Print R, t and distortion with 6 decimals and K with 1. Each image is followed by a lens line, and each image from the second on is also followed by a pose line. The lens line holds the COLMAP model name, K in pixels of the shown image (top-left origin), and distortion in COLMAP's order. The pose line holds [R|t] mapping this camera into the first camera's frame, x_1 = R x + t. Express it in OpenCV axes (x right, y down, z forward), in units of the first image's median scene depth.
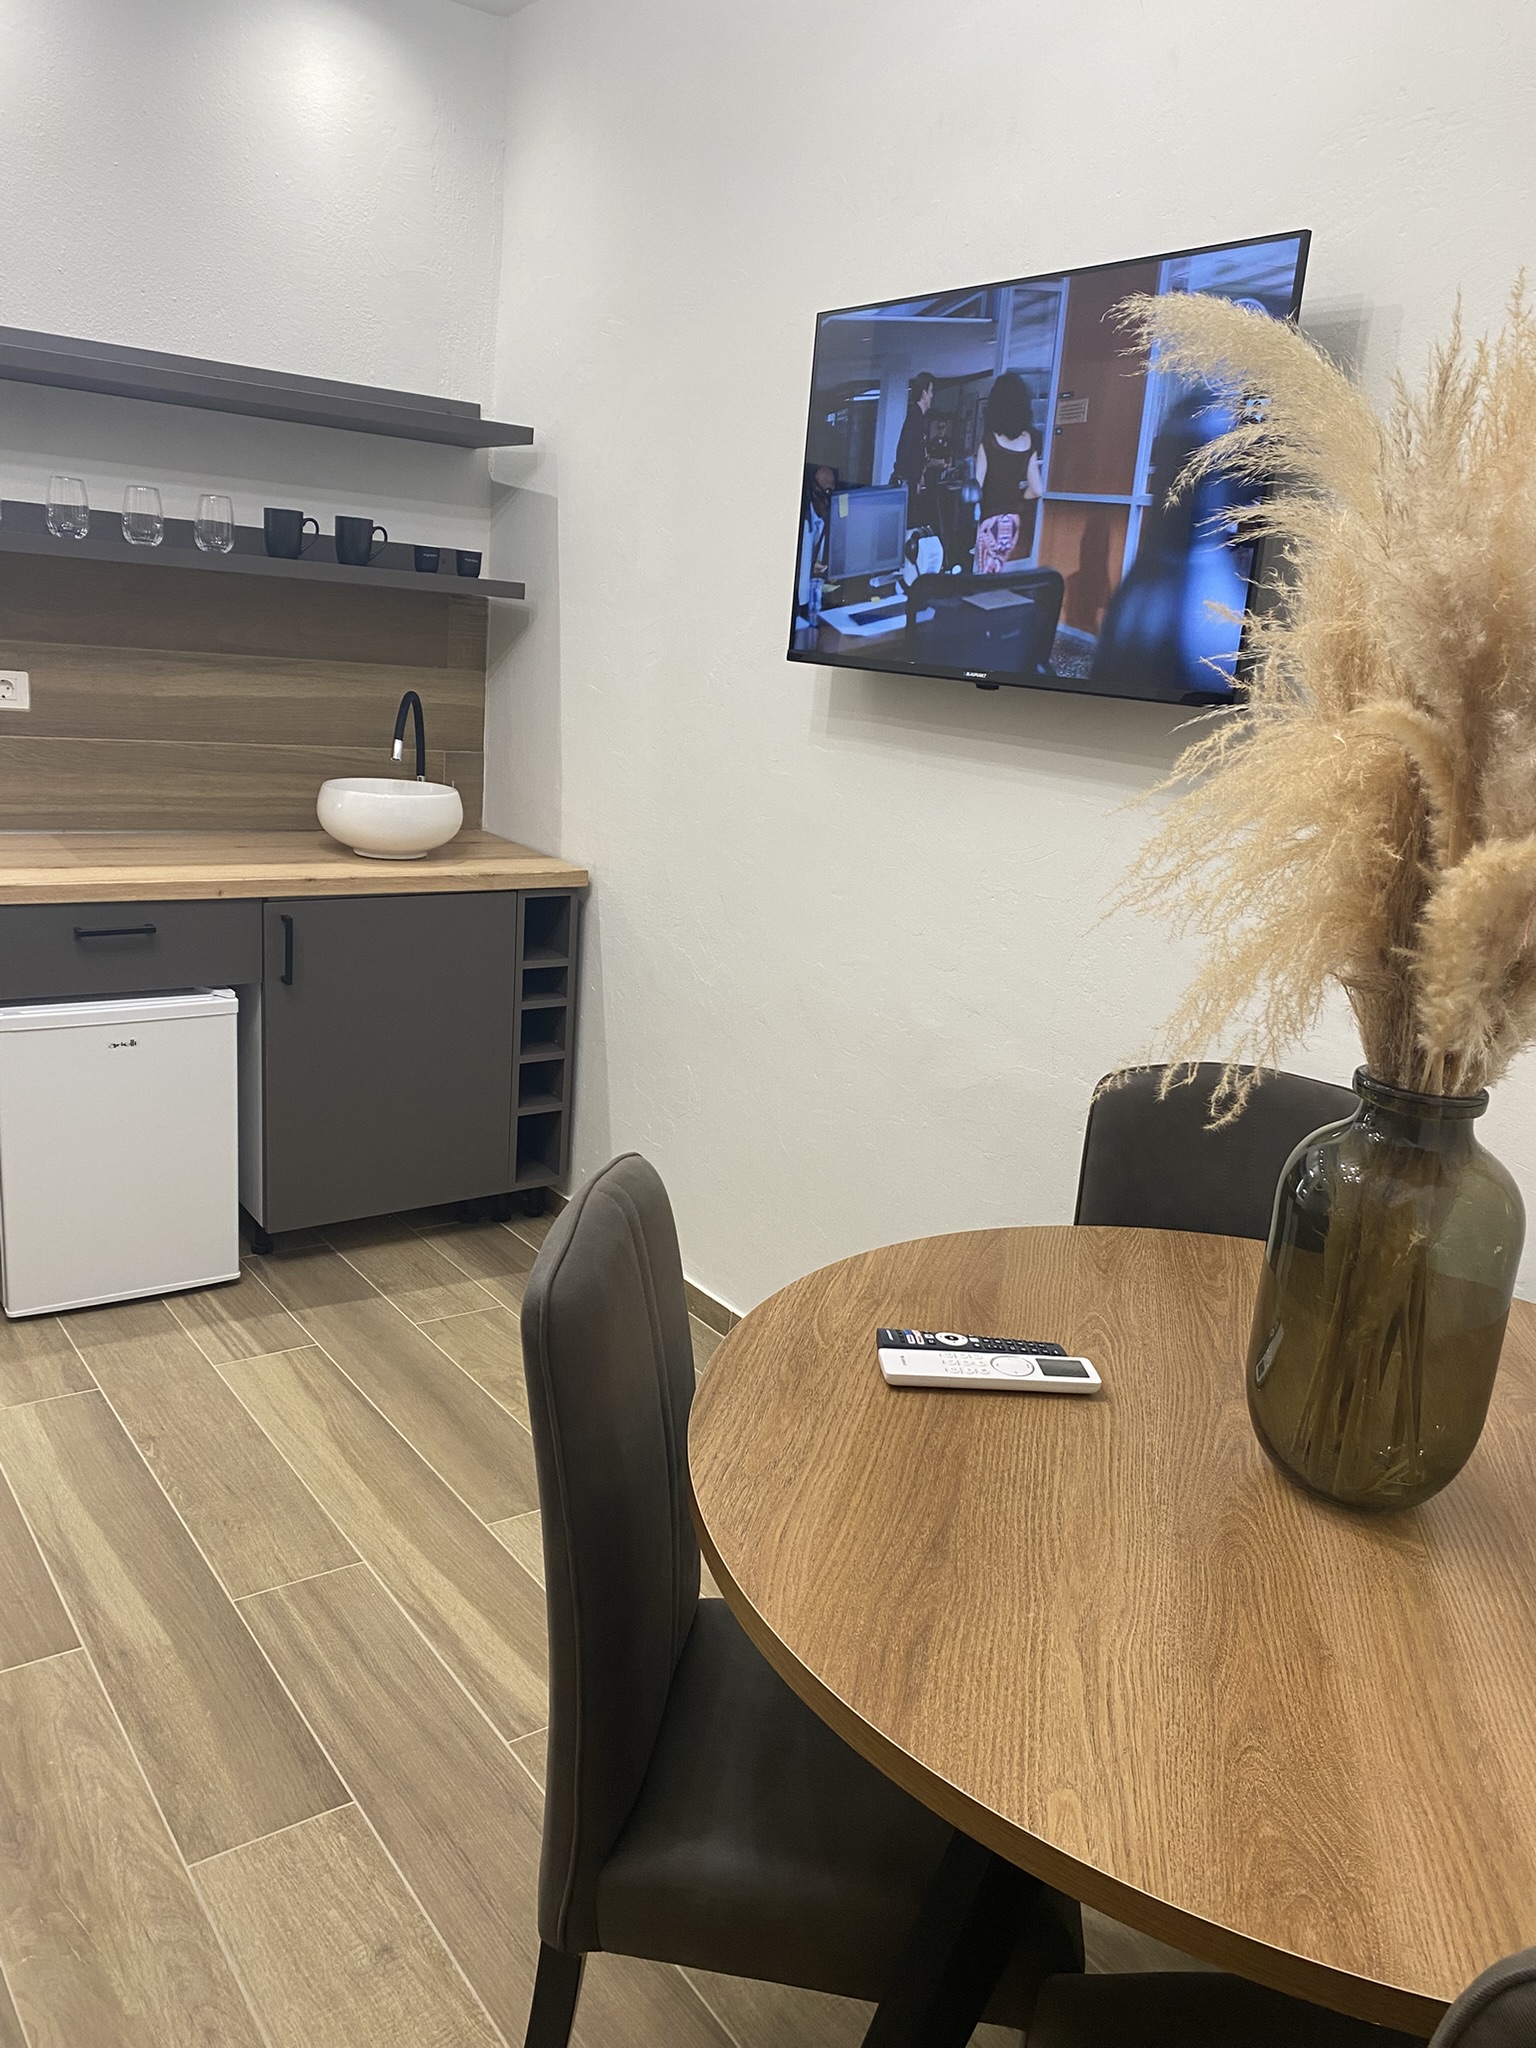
lens RADIAL K [[1536.1, 0, 771.7], [0, 1536.1, 1026.6], [0, 0, 1]] dist [-0.002642, -0.006519]
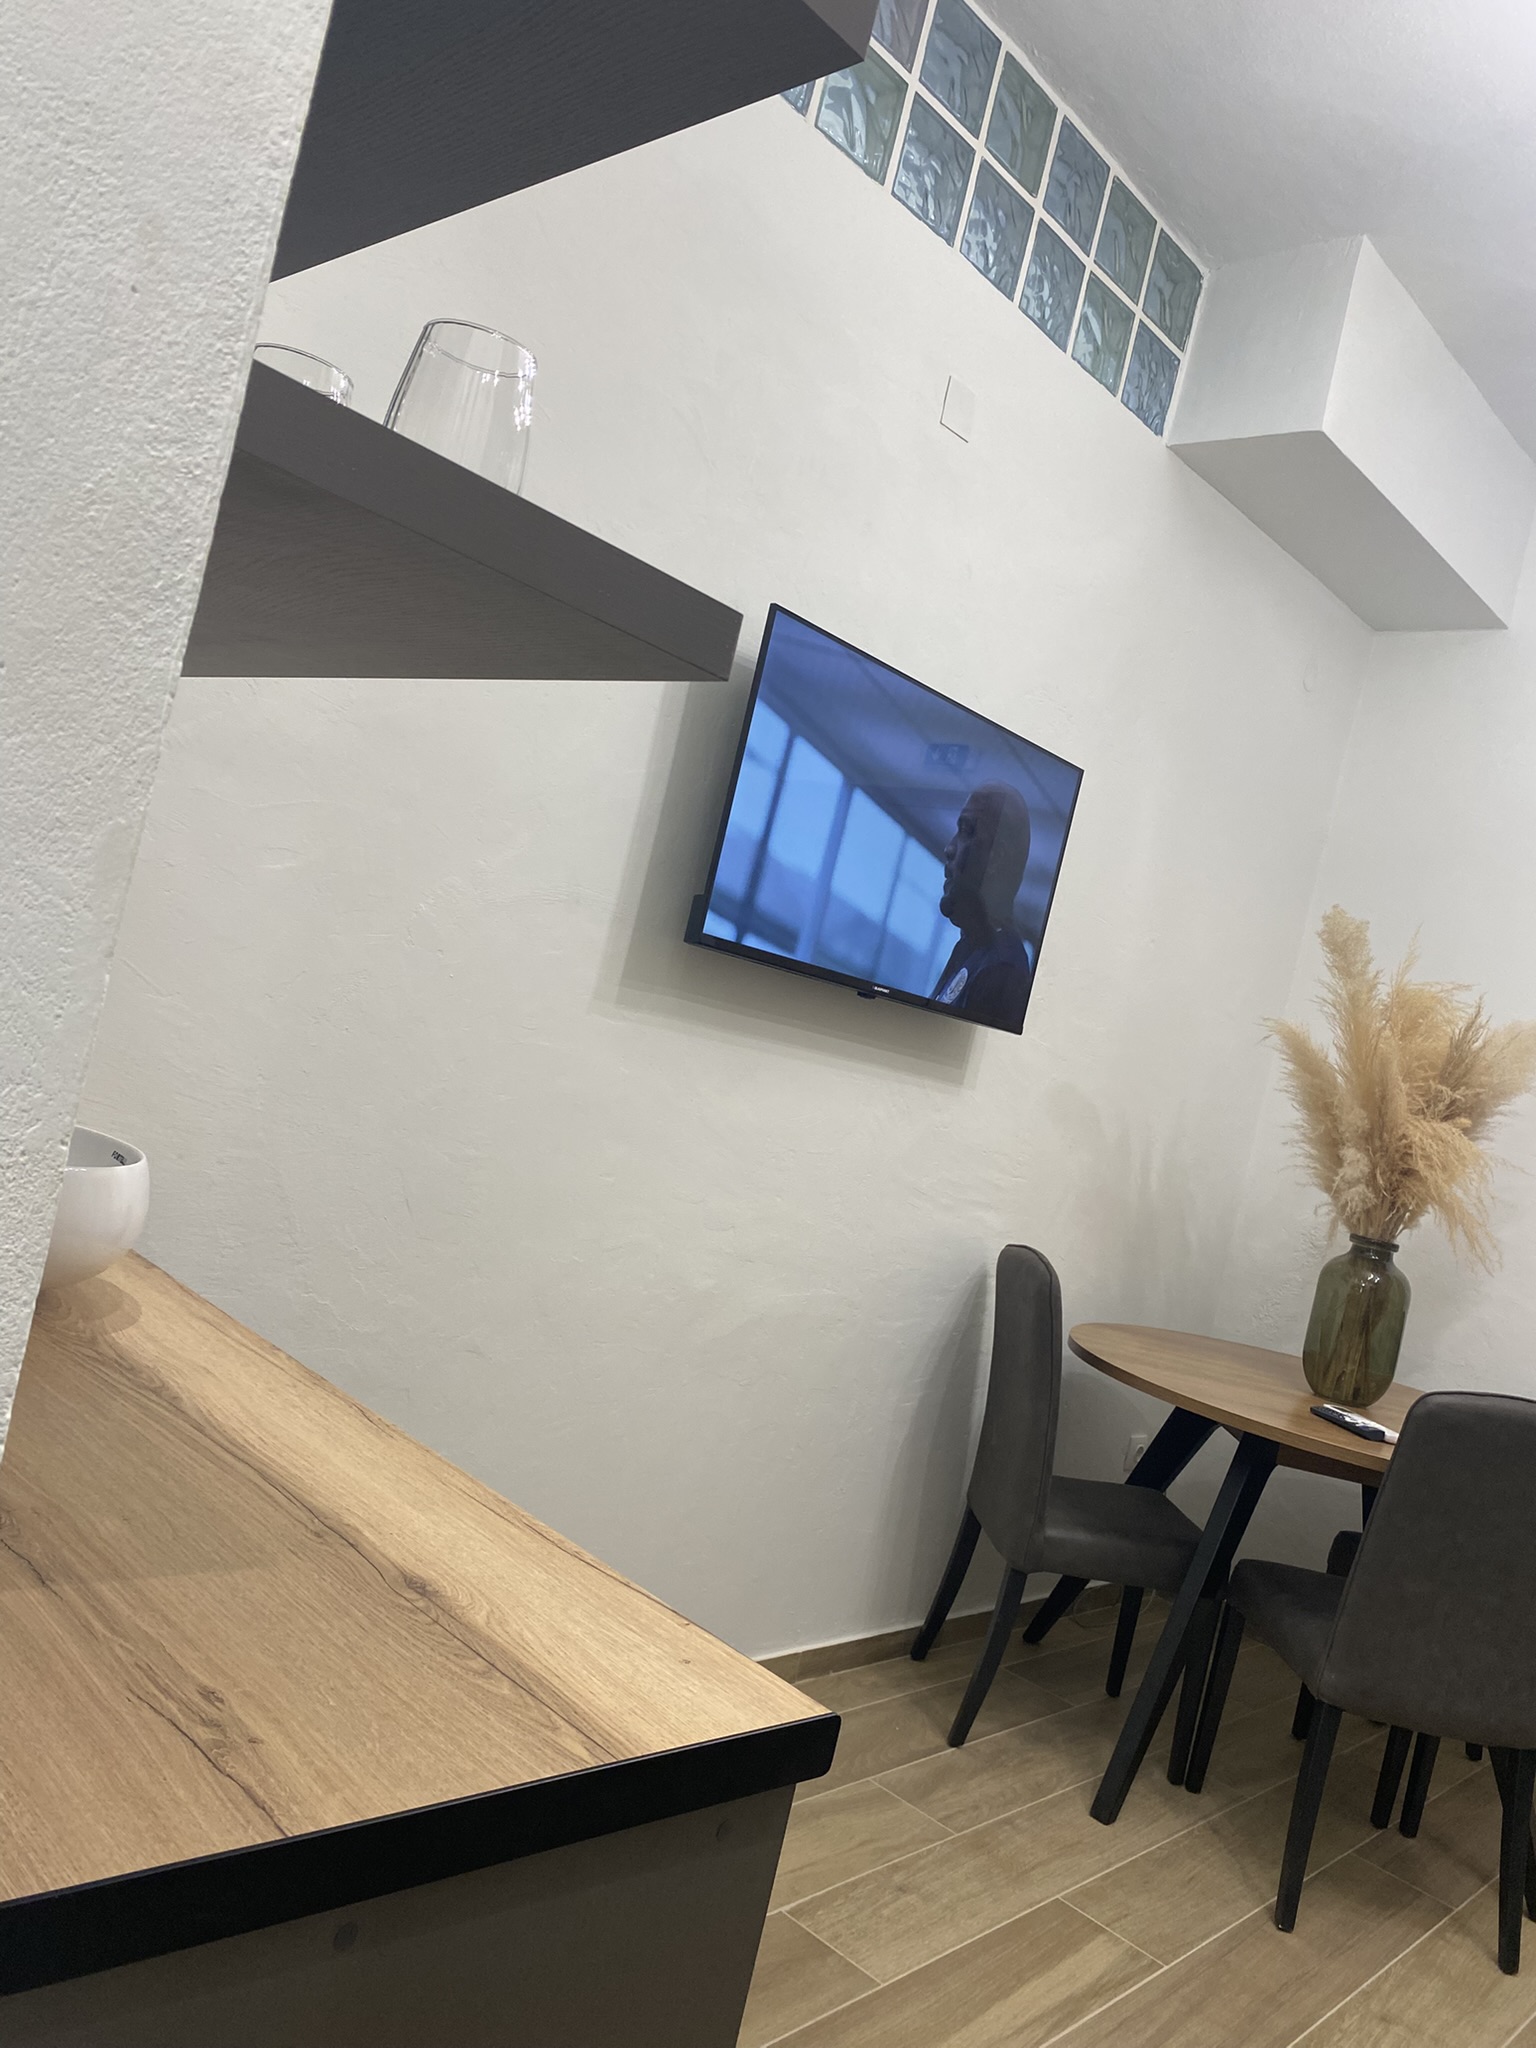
lens RADIAL K [[1536.1, 0, 770.7], [0, 1536.1, 1018.6], [0, 0, 1]] dist [-0.002642, -0.006519]
pose [[-0.161861, -0.124399, 0.978941, -1.031910], [-0.000216, 0.992027, 0.126026, -0.356176], [-0.986813, 0.020187, -0.160598, 1.275568]]
